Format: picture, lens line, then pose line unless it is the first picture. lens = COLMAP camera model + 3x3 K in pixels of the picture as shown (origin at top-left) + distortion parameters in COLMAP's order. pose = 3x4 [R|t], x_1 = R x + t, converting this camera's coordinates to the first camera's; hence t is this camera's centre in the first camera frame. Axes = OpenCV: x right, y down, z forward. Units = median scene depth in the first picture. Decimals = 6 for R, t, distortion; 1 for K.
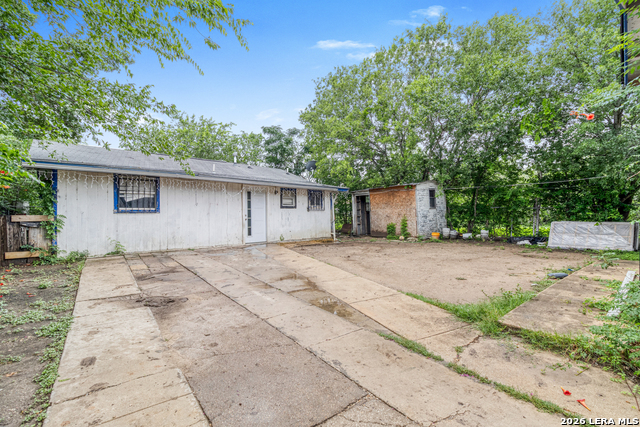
lens RADIAL K [[308.9, 0, 326.3], [0, 308.9, 222.9], [0, 0, 1]] dist [0.005985, 0.000423]
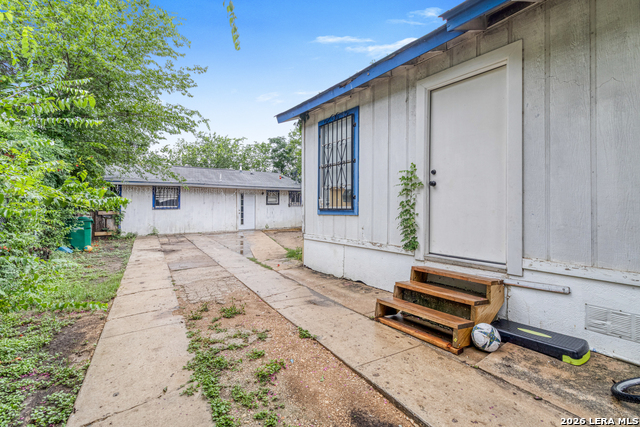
lens RADIAL K [[308.9, 0, 321.9], [0, 308.9, 204.8], [0, 0, 1]] dist [0.005985, 0.000423]
pose [[0.993239, -0.011046, -0.115558, 0.289967], [0.006166, 0.999077, -0.042500, 0.013370], [0.115921, 0.041500, 0.992391, -0.382418]]
